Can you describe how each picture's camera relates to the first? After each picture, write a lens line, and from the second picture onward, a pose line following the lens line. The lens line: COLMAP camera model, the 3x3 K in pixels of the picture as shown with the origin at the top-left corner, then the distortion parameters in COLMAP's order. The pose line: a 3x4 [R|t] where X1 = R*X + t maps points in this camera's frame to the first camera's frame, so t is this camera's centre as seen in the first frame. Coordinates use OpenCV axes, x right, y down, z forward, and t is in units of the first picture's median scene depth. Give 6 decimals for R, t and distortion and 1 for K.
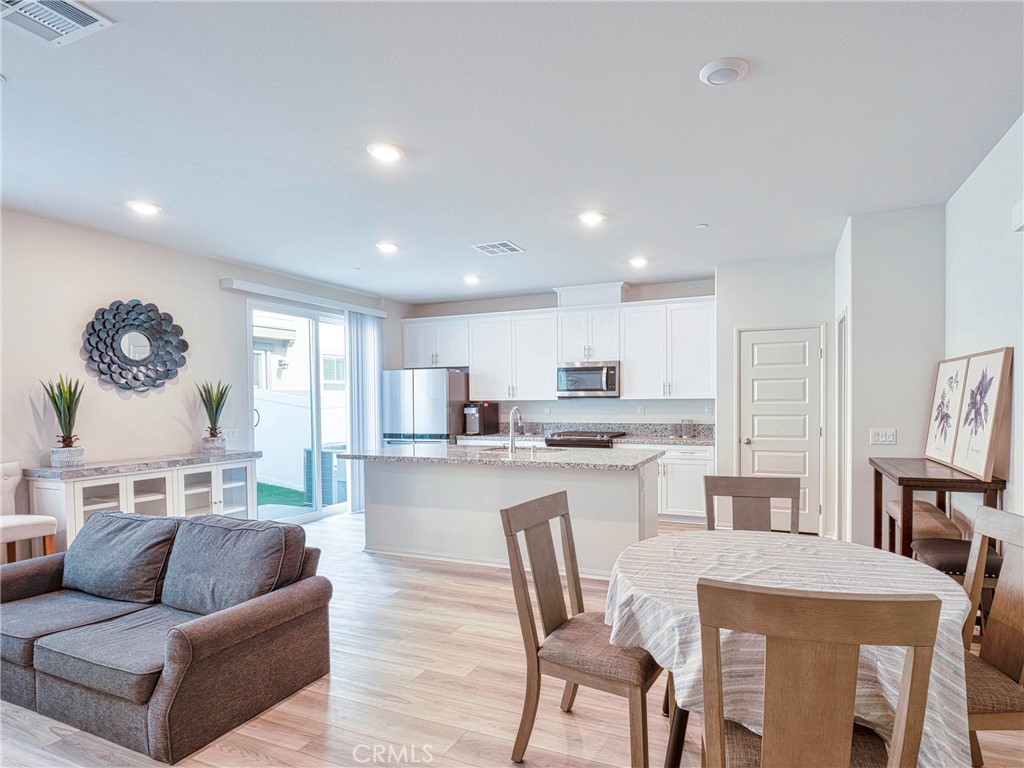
lens RADIAL K [[524.1, 0, 588.7], [0, 524.1, 413.5], [0, 0, 1]] dist [-0.010640, -0.005495]
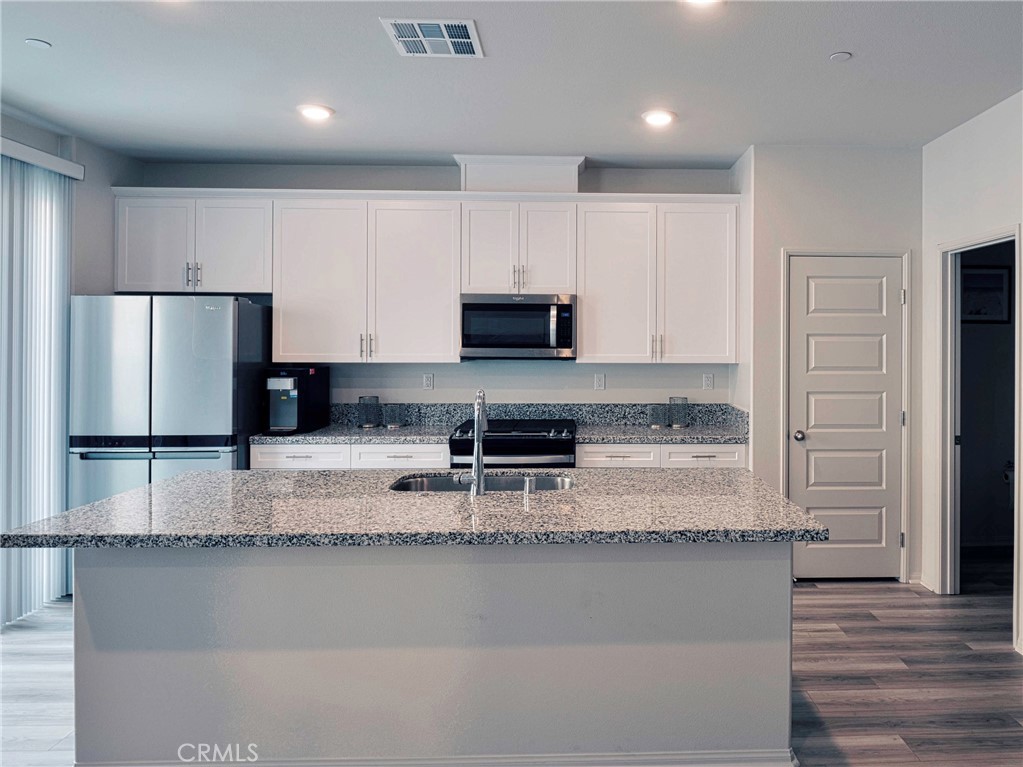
lens RADIAL K [[670.5, 0, 559.8], [0, 670.5, 342.9], [0, 0, 1]] dist [-0.002661, -0.004711]
pose [[0.934331, 0.013900, 0.356136, -0.238107], [-0.004675, 0.999631, -0.026749, -0.032575], [-0.356376, 0.023328, 0.934051, 0.368017]]
